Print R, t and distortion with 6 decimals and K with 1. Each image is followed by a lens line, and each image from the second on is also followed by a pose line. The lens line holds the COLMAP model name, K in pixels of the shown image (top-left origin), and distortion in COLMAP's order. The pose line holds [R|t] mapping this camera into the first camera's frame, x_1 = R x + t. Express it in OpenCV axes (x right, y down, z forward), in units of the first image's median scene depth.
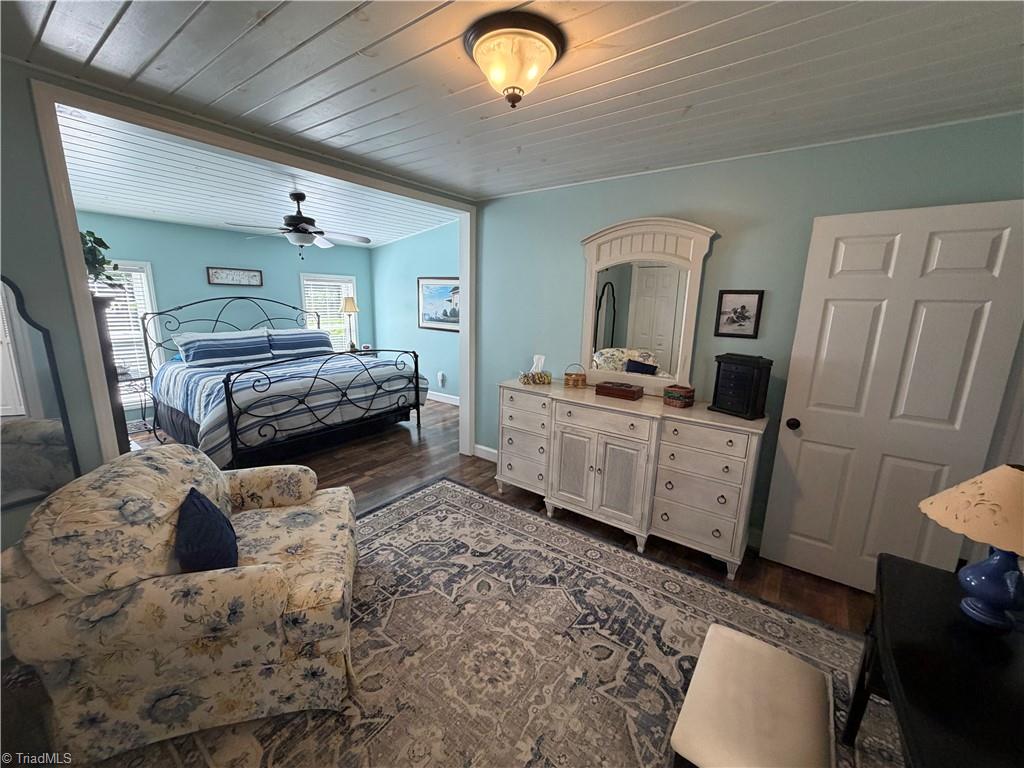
lens RADIAL K [[408.8, 0, 512.0], [0, 408.8, 384.0], [0, 0, 1]] dist [0.000855, 0.000274]
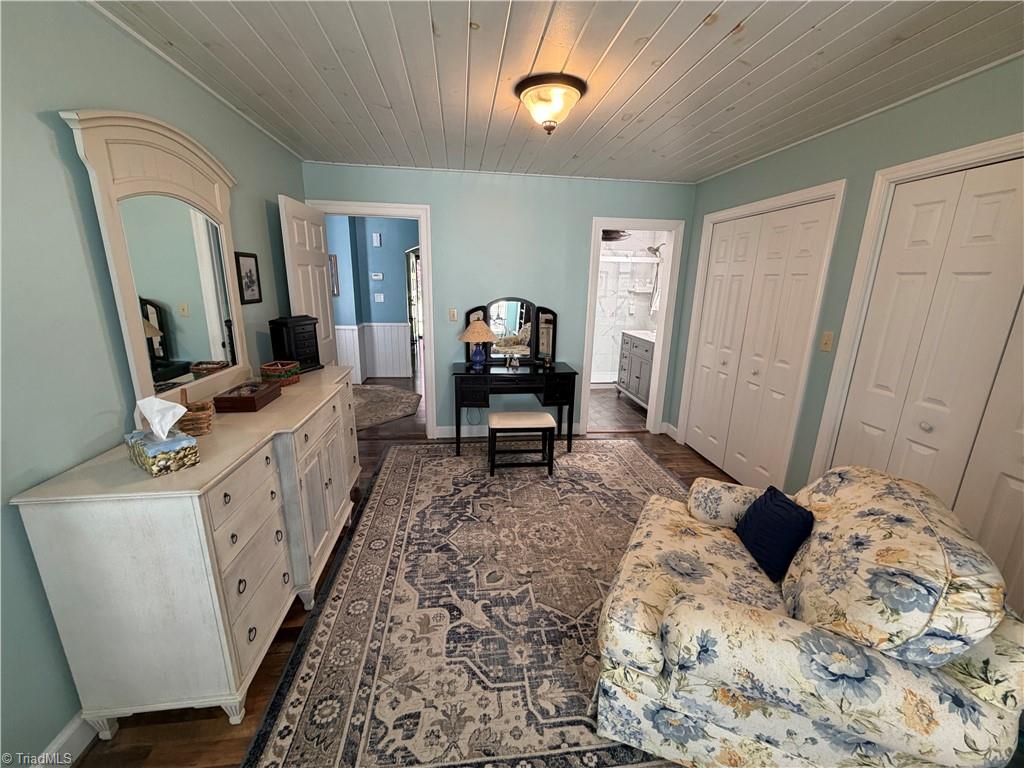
lens RADIAL K [[408.8, 0, 512.0], [0, 408.8, 384.0], [0, 0, 1]] dist [0.000855, 0.000274]
pose [[-0.685320, -0.216479, 0.695323, -0.387082], [0.112246, 0.911986, 0.394566, -0.168250], [-0.719540, 0.348451, -0.600703, 0.808507]]
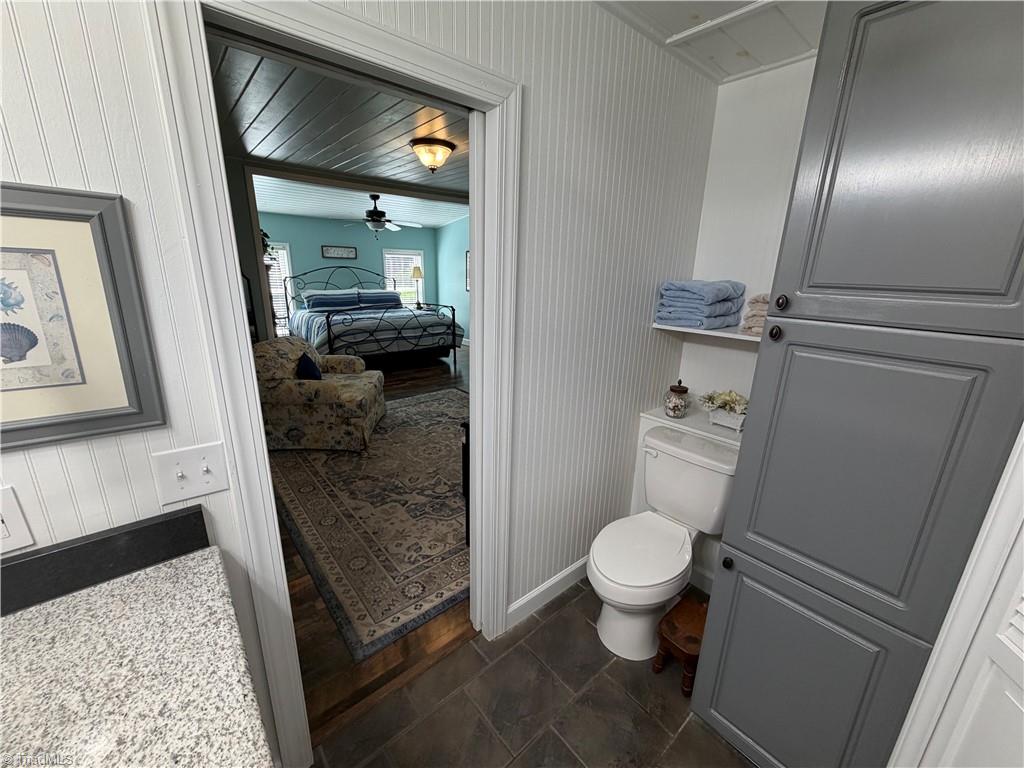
lens RADIAL K [[408.8, 0, 512.0], [0, 408.8, 384.0], [0, 0, 1]] dist [0.000855, 0.000274]
pose [[0.973897, 0.061315, -0.218551, 0.344815], [-0.047066, 0.996449, 0.069822, 0.094638], [0.222056, -0.057713, 0.973324, -0.389261]]
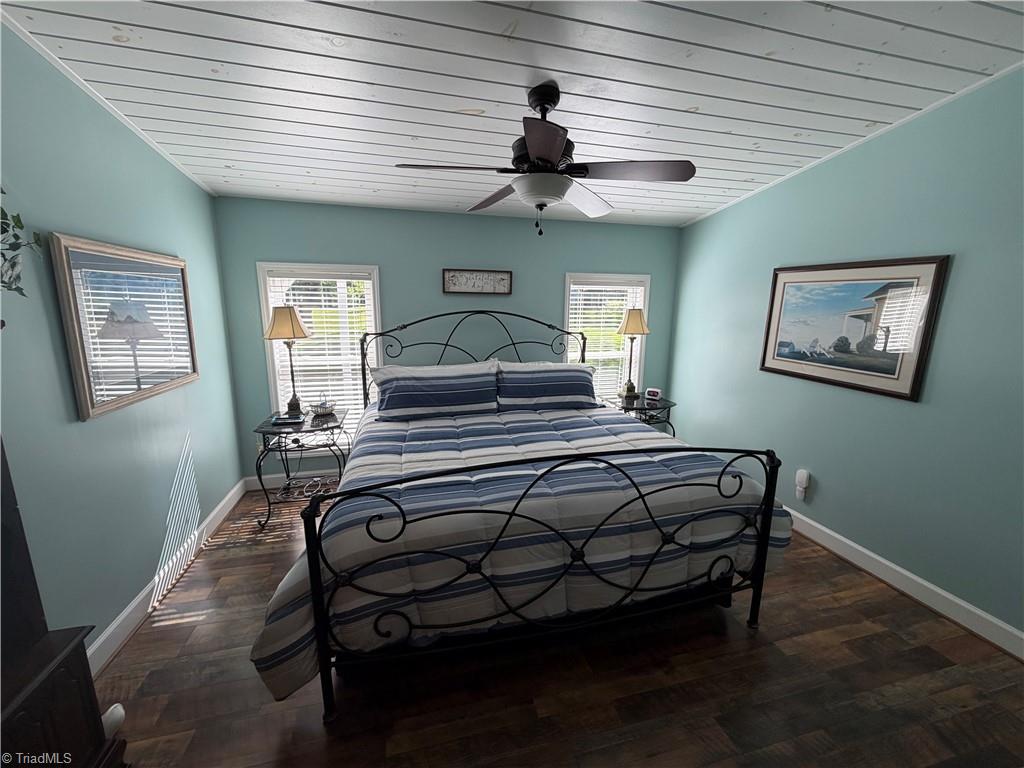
lens RADIAL K [[408.8, 0, 512.0], [0, 408.8, 384.0], [0, 0, 1]] dist [0.000855, 0.000274]
pose [[0.774838, 0.108555, -0.622770, -0.245000], [-0.121736, 0.992329, 0.021512, -0.151523], [0.620328, 0.059145, 0.782109, 0.681223]]
